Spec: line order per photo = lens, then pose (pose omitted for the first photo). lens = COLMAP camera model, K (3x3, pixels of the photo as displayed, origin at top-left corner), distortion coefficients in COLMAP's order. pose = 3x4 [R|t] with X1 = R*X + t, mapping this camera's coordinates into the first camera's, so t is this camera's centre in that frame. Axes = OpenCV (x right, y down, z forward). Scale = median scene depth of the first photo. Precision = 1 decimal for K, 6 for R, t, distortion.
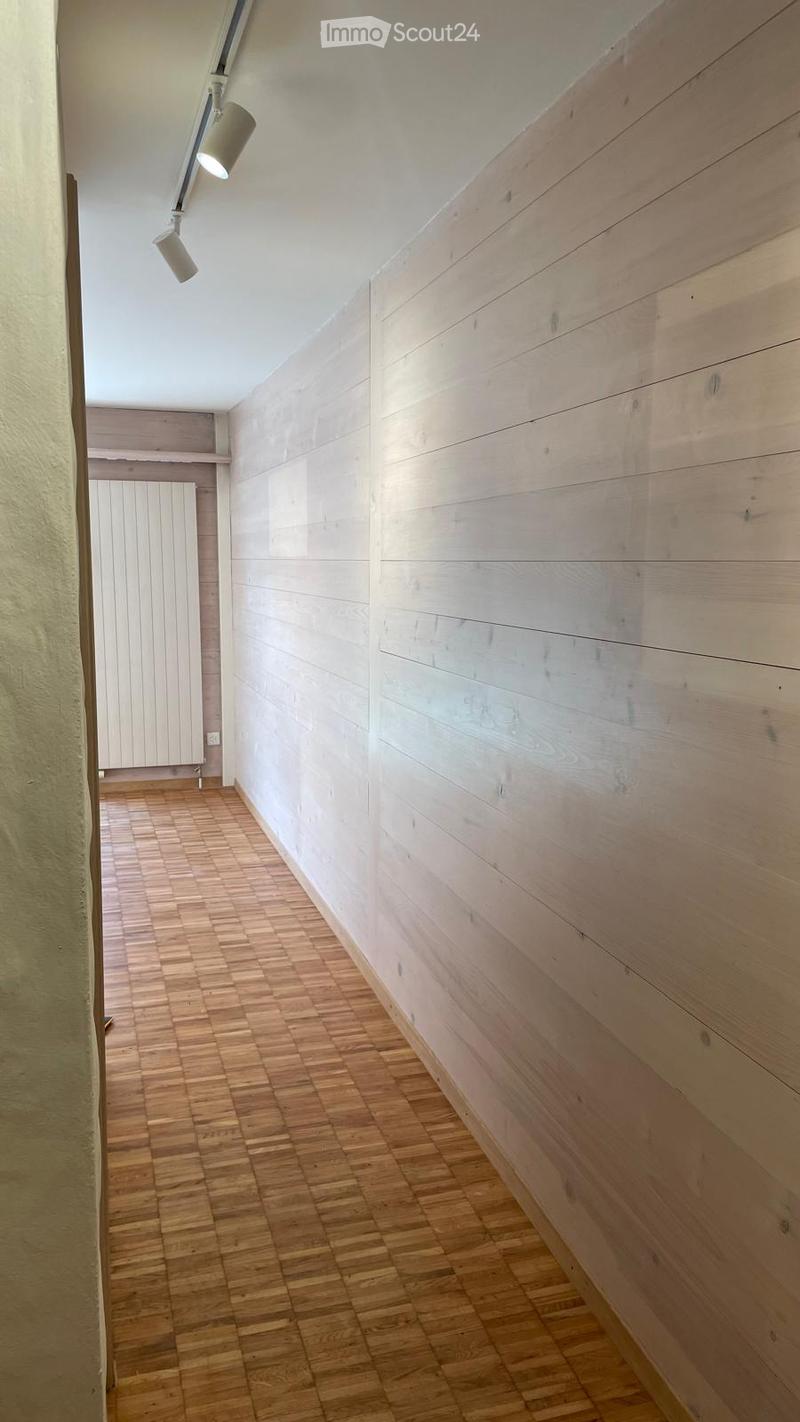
lens RADIAL K [[1085.4, 0, 401.7], [0, 1085.4, 708.6], [0, 0, 1]] dist [0.073957, -0.058256]
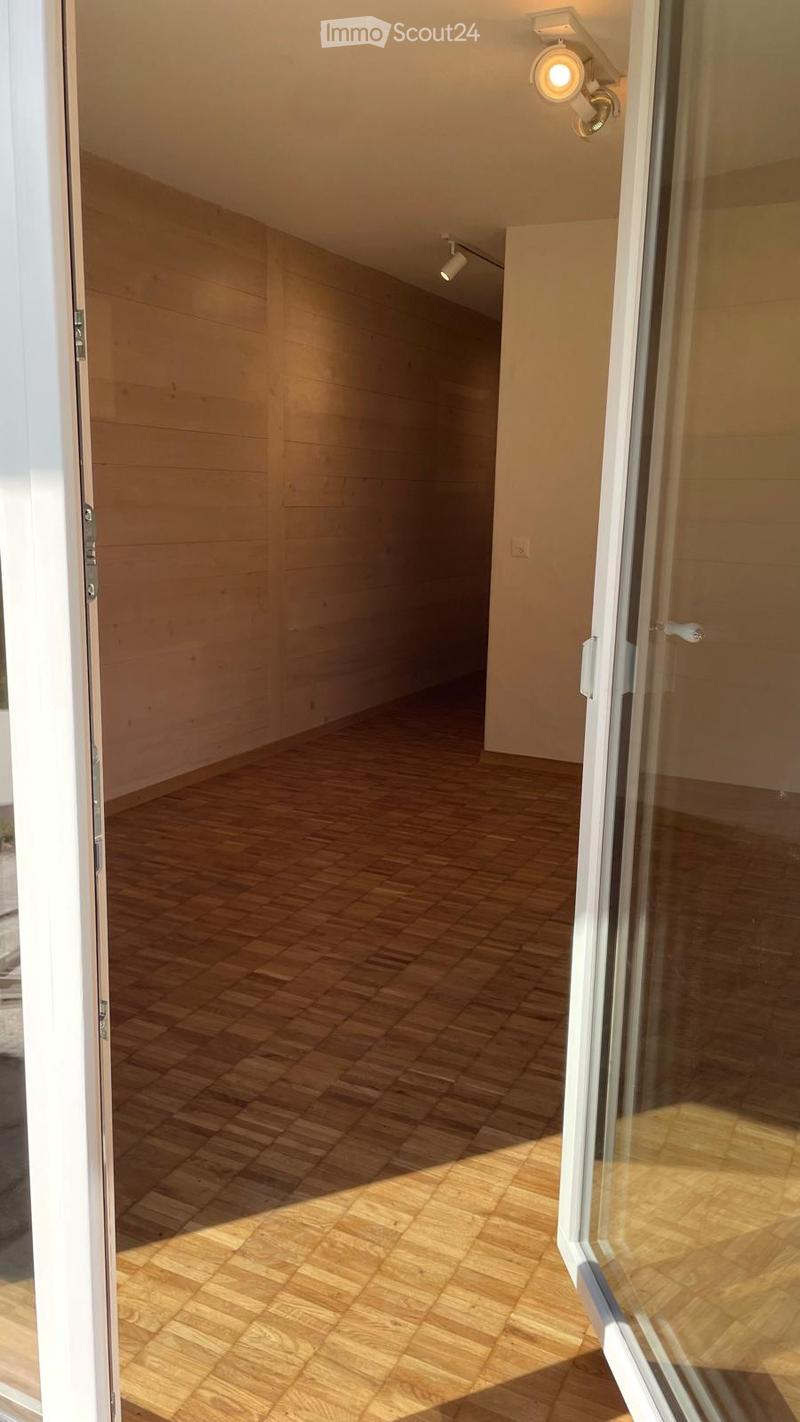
lens RADIAL K [[1085.4, 0, 399.9], [0, 1085.4, 712.3], [0, 0, 1]] dist [0.073957, -0.058256]
pose [[-0.731401, -0.156102, 0.663841, -0.942562], [0.071517, 0.950523, 0.302310, -0.182913], [-0.678187, 0.268585, -0.684050, 1.632739]]
